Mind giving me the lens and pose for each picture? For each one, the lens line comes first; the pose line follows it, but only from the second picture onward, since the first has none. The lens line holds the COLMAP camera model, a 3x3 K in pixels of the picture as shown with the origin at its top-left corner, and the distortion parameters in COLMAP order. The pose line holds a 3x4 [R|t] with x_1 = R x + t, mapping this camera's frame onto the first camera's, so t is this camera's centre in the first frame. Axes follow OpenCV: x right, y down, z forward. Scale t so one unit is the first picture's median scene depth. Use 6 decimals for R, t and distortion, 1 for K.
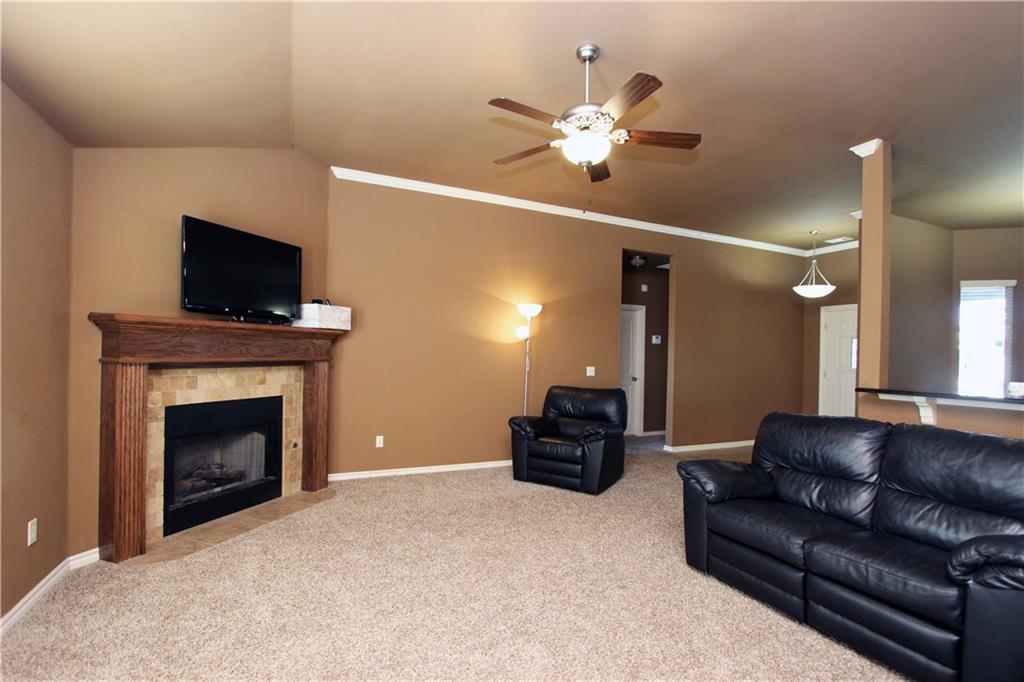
lens RADIAL K [[467.3, 0, 509.5], [0, 467.3, 354.2], [0, 0, 1]] dist [-0.020105, -0.000074]
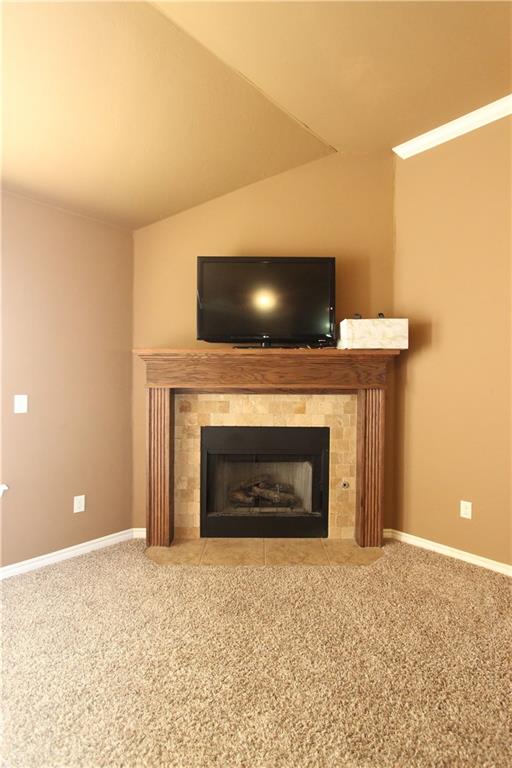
lens RADIAL K [[353.9, 0, 265.9], [0, 353.9, 383.1], [0, 0, 1]] dist [-0.019320, 0.000700]
pose [[0.355578, -0.005831, -0.934628, 0.124896], [-0.000351, 0.999980, -0.006373, 0.008876], [0.934647, 0.002594, 0.355569, 0.712688]]
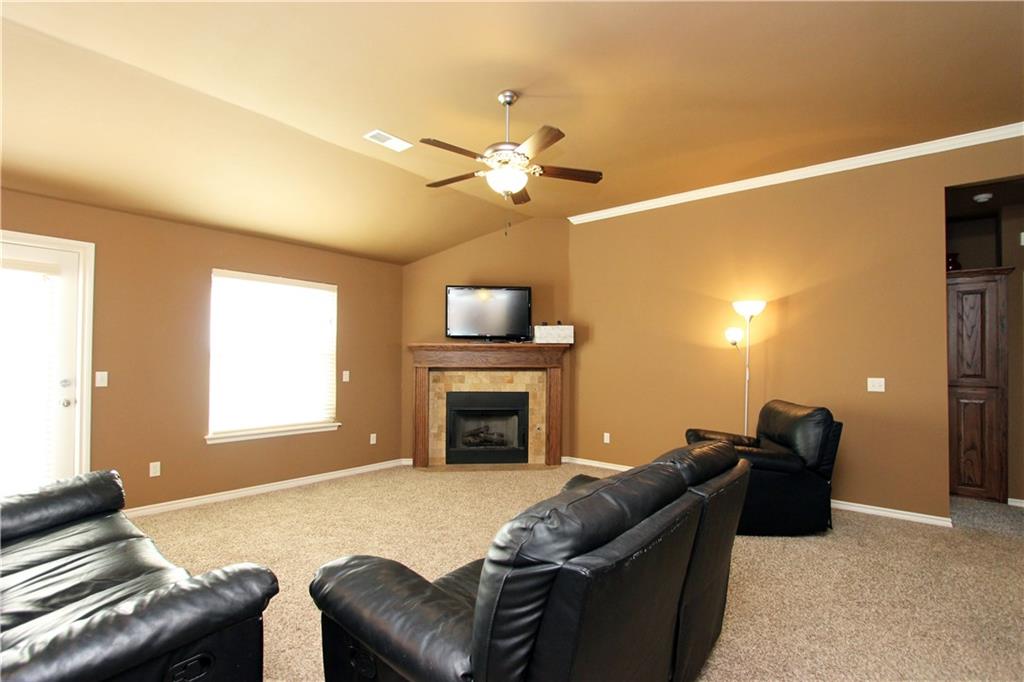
lens RADIAL K [[471.9, 0, 513.7], [0, 471.9, 348.6], [0, 0, 1]] dist [-0.019320, 0.000700]
pose [[0.431890, -0.036725, -0.901178, 0.890164], [0.001920, 0.999206, -0.039799, 0.016095], [0.901924, 0.015458, 0.431617, 0.371340]]
